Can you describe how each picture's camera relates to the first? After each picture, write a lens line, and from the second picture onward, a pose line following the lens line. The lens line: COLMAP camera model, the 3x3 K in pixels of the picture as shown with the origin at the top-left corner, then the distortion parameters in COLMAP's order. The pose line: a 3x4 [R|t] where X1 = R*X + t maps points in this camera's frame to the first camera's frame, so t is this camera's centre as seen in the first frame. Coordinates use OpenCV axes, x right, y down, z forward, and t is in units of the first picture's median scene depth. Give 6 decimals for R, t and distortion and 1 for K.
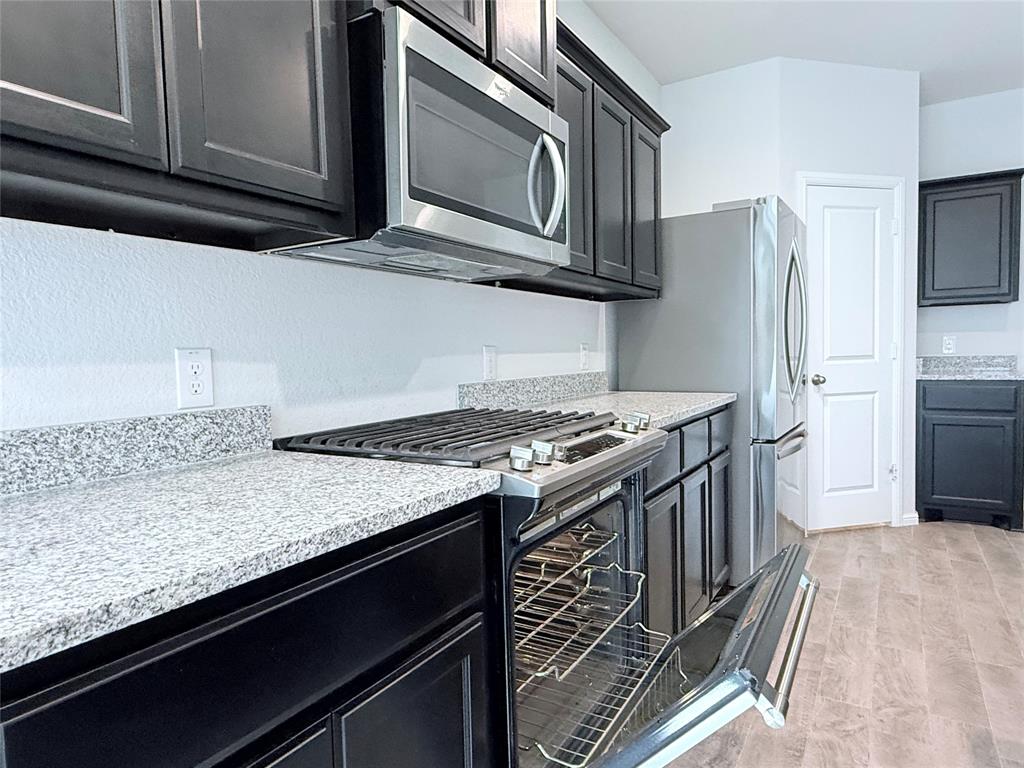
lens RADIAL K [[638.3, 0, 504.5], [0, 638.3, 387.1], [0, 0, 1]] dist [-0.007808, 0.007695]
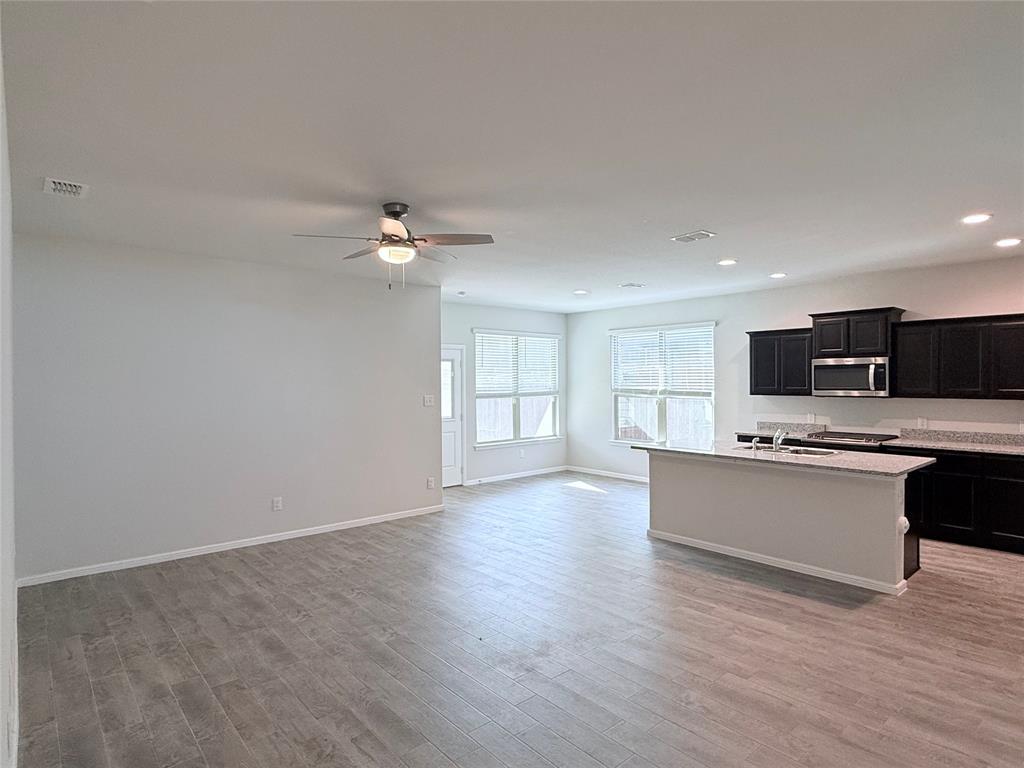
lens RADIAL K [[565.0, 0, 507.9], [0, 565.0, 386.1], [0, 0, 1]] dist [-0.002094, 0.001033]
pose [[-0.314000, 0.033798, -0.948821, 2.914298], [-0.040562, 0.997976, 0.048972, -0.247170], [0.948556, 0.053863, -0.311994, -0.015769]]
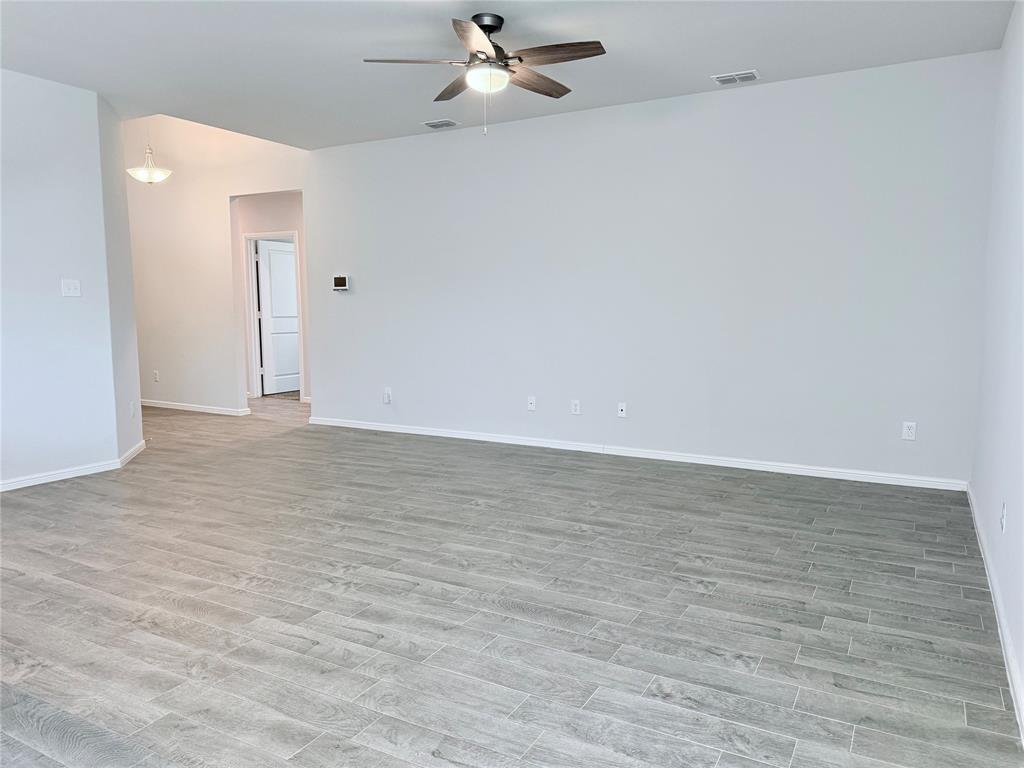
lens RADIAL K [[723.7, 0, 513.9], [0, 723.7, 379.2], [0, 0, 1]] dist [0.073562, -0.089078]
pose [[-0.029281, -0.079424, 0.996411, -0.169264], [0.060594, 0.994864, 0.081082, 0.012715], [-0.997733, 0.062751, -0.024318, -0.784510]]
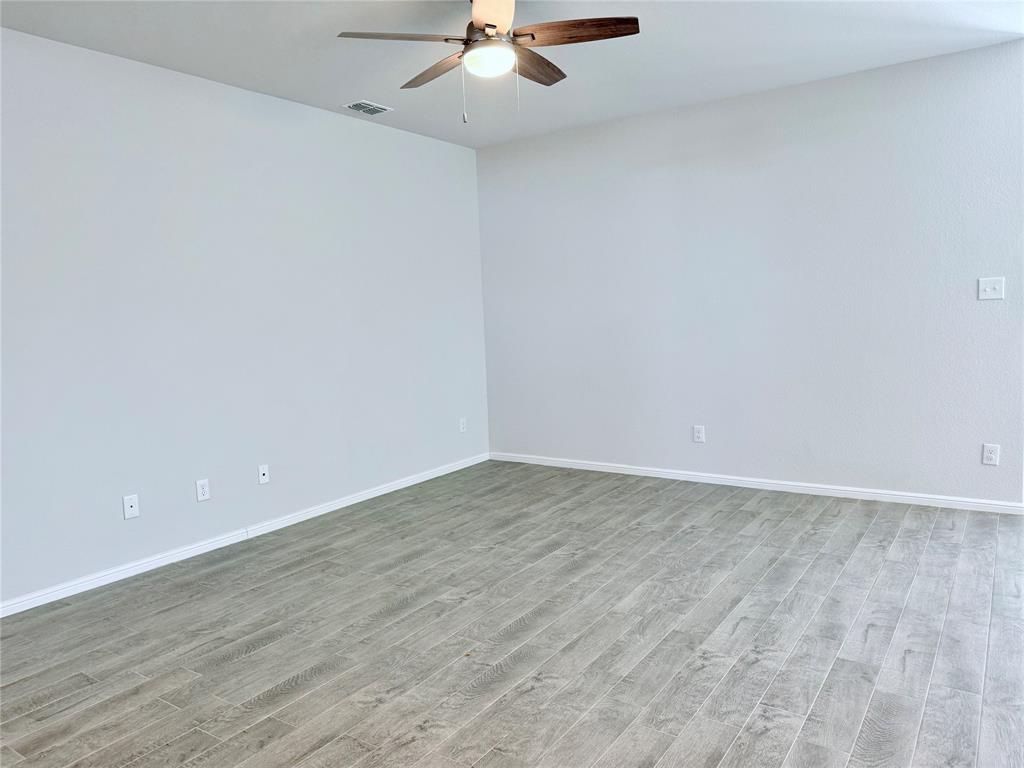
lens RADIAL K [[723.7, 0, 522.9], [0, 723.7, 378.7], [0, 0, 1]] dist [0.073562, -0.089078]
pose [[-0.996436, 0.059251, 0.060031, 1.416540], [0.067643, 0.986504, 0.149111, -0.150220], [-0.050386, 0.152640, -0.986997, 0.608800]]
